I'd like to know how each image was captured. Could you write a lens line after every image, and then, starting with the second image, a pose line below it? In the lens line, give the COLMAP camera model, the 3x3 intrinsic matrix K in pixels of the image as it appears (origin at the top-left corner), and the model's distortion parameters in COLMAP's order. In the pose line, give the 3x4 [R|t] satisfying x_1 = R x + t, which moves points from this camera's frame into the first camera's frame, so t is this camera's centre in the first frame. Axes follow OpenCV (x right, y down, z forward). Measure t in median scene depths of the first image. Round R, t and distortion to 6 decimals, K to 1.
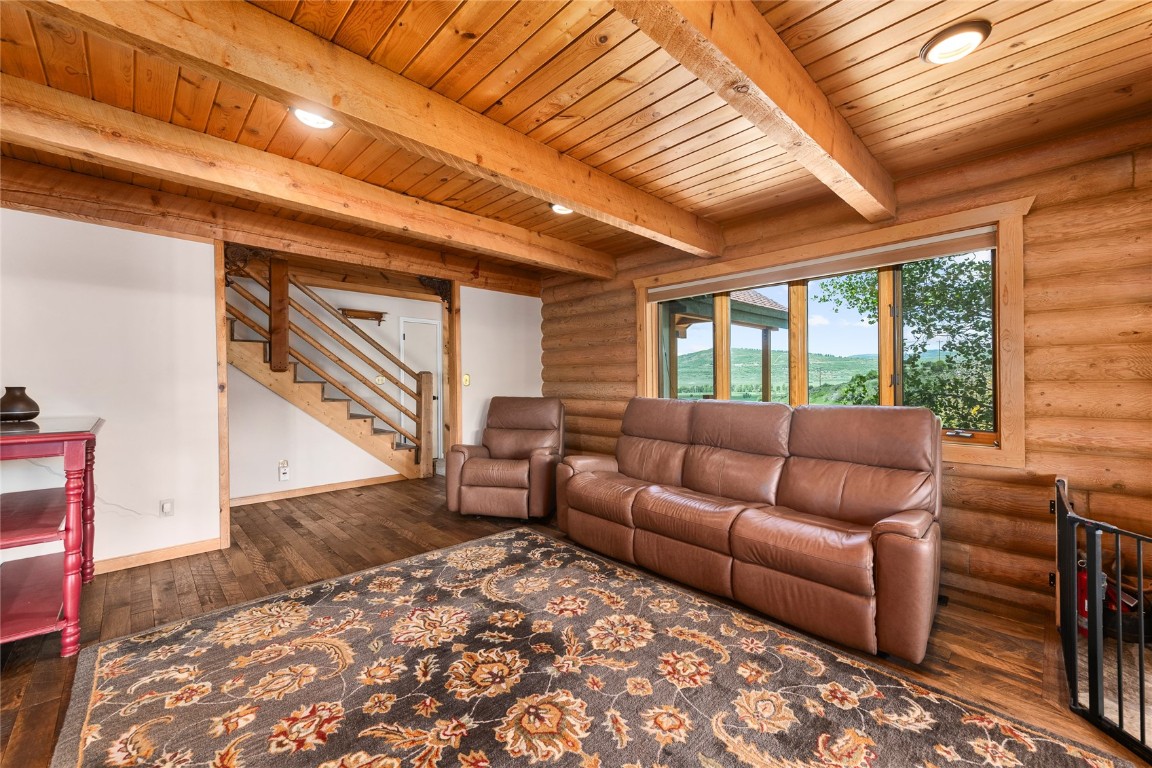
lens RADIAL K [[460.8, 0, 573.3], [0, 460.8, 383.7], [0, 0, 1]] dist [0.010765, -0.000383]
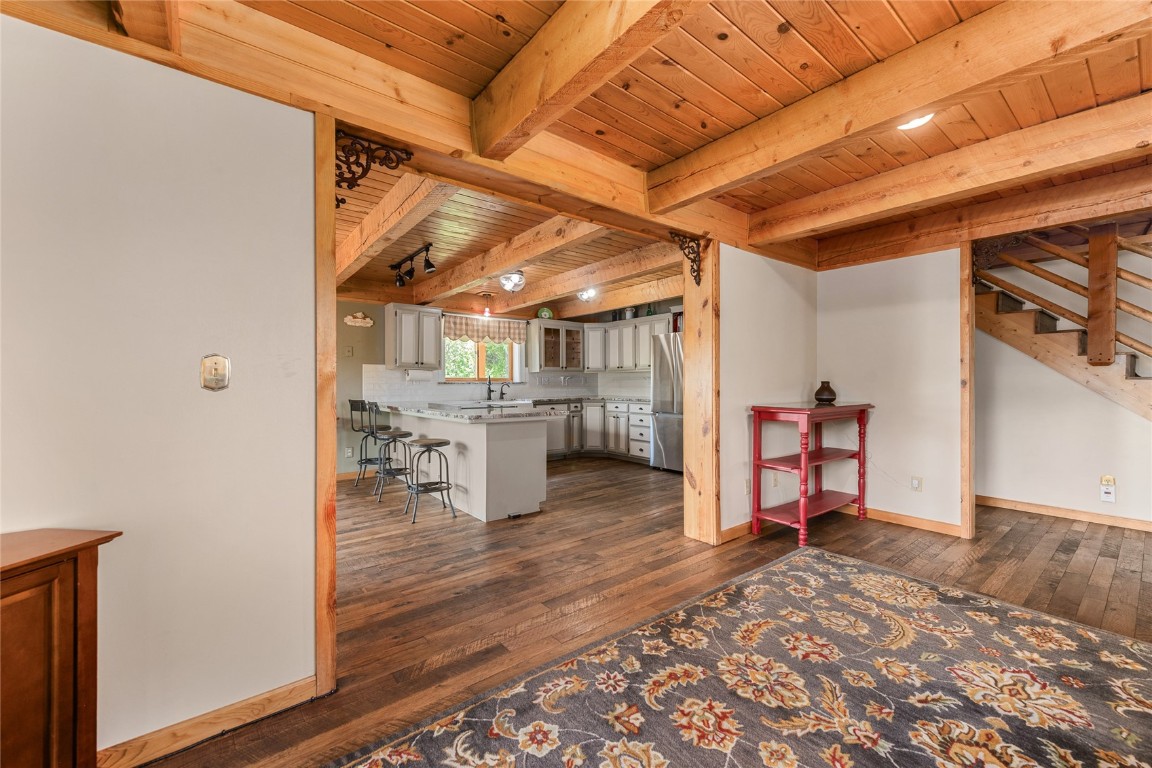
lens RADIAL K [[460.8, 0, 577.7], [0, 460.8, 384.7], [0, 0, 1]] dist [0.010765, -0.000383]
pose [[-0.106140, 0.009326, -0.994307, 0.466391], [-0.004929, 0.999939, 0.009905, 0.007399], [0.994339, 0.005952, -0.106088, 0.313347]]
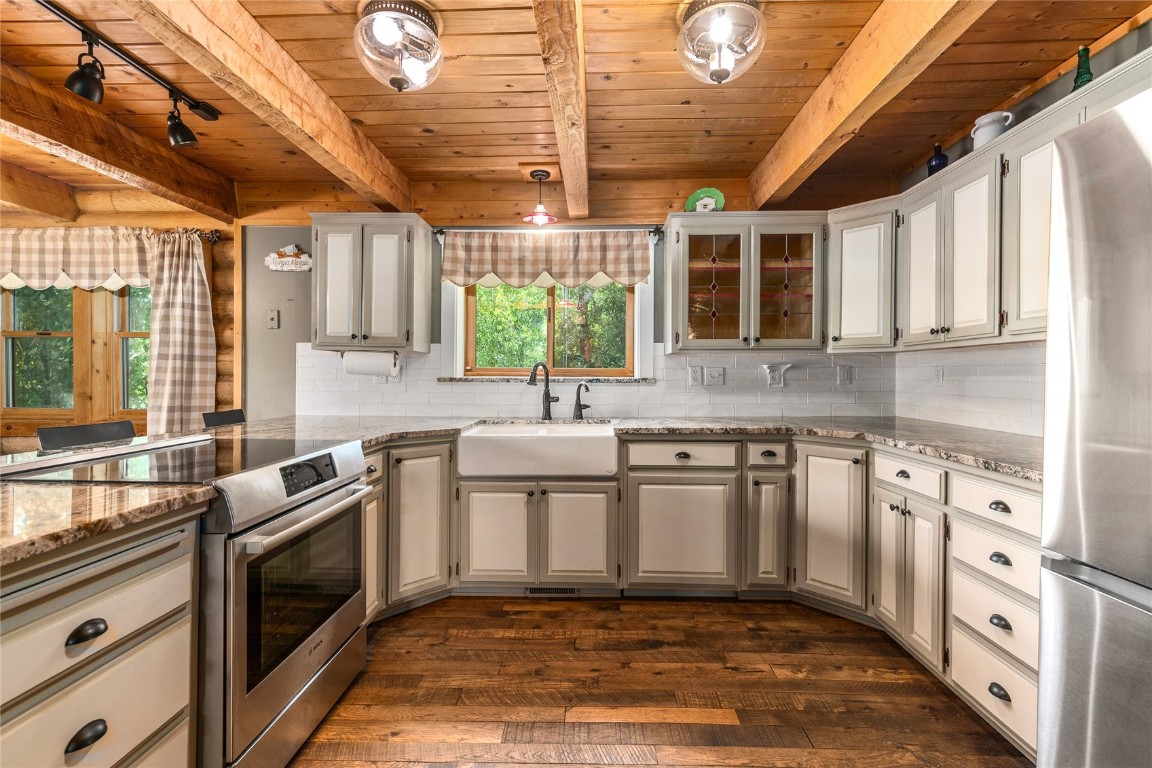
lens RADIAL K [[510.3, 0, 574.5], [0, 510.3, 377.2], [0, 0, 1]] dist [0.013633, -0.000128]
pose [[-0.724225, 0.005624, -0.689541, -1.341291], [-0.006195, 0.999873, 0.014661, -0.000121], [0.689536, 0.014890, -0.724098, 0.490738]]
